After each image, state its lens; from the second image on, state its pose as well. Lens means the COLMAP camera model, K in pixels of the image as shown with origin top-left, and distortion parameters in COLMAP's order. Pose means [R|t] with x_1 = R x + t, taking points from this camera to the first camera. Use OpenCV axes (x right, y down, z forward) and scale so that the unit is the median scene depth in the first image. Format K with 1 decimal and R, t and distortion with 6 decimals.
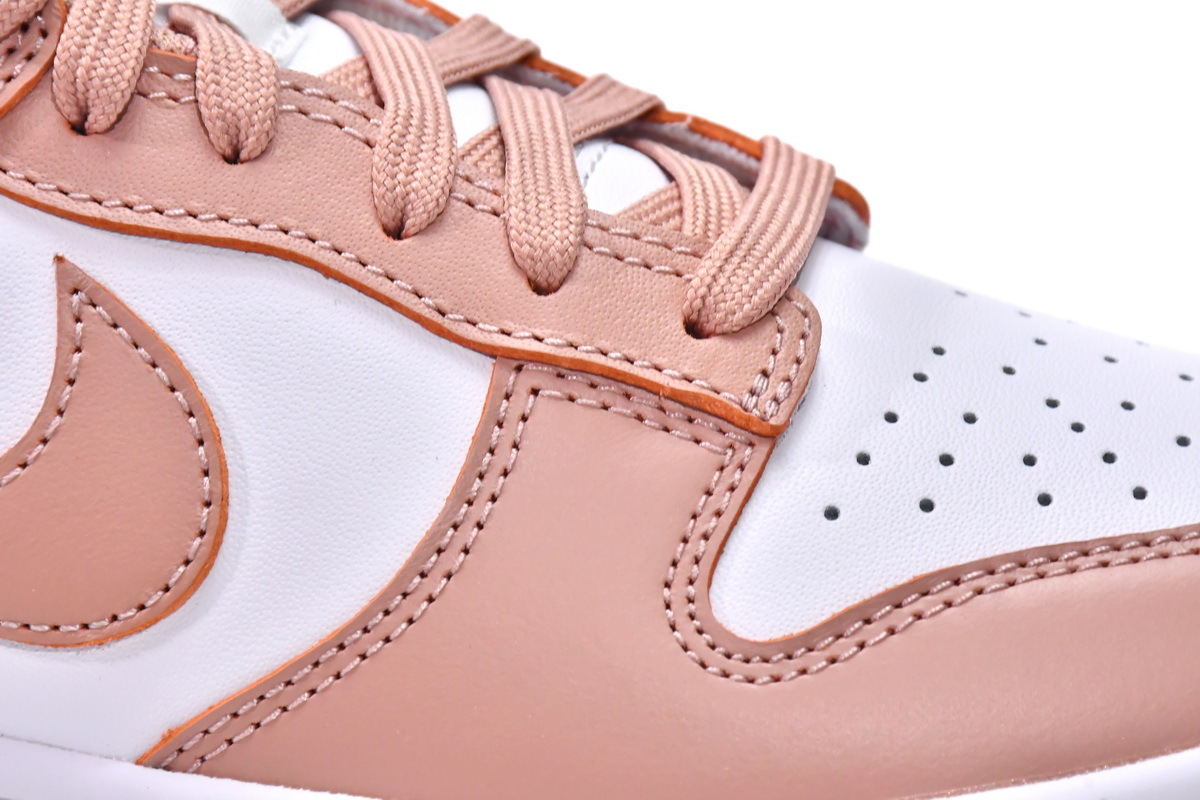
lens RADIAL K [[6891.0, 0, 597.9], [0, 6891.0, 400.4], [0, 0, 1]] dist [0.549285, 0.000000]
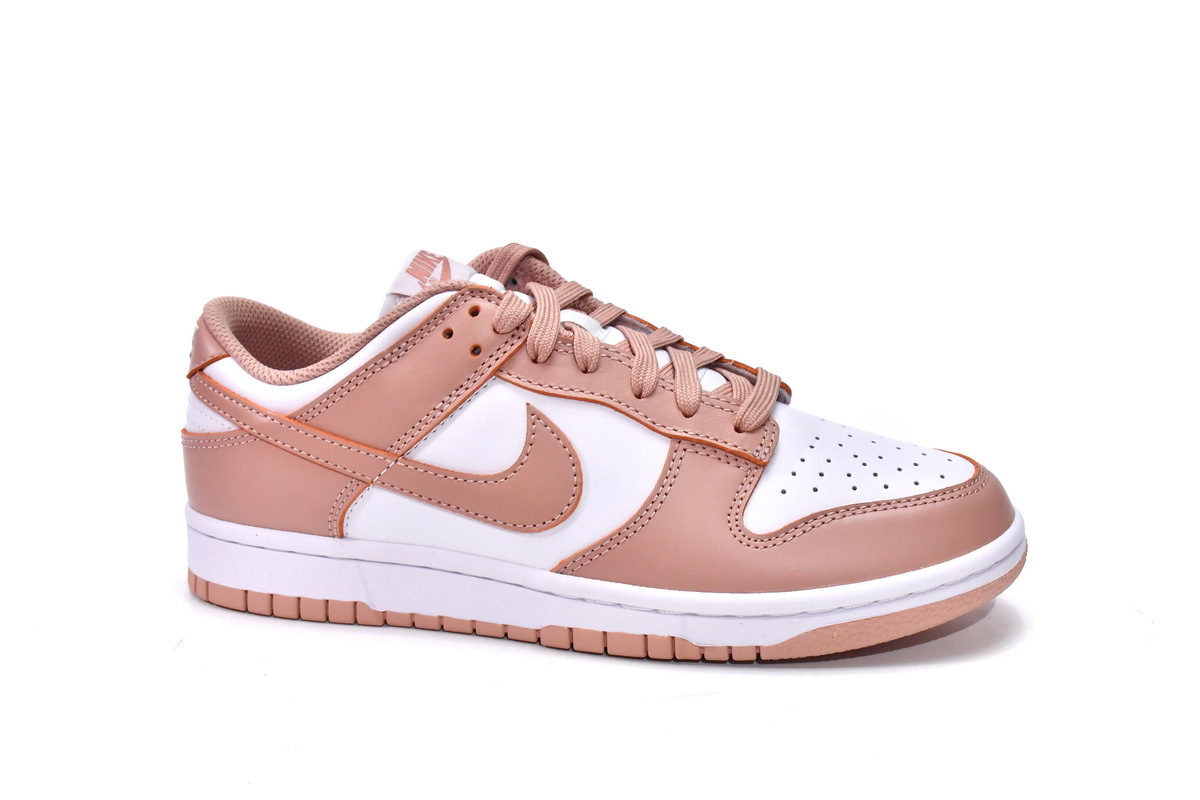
lens RADIAL K [[1520.0, 0, 598.4], [0, 1520.0, 397.7], [0, 0, 1]] dist [0.043562, 0.000000]
pose [[0.999850, 0.013140, -0.011324, -0.039438], [-0.013533, 0.999283, -0.035370, -0.000075], [0.010851, 0.035518, 0.999310, 0.334230]]
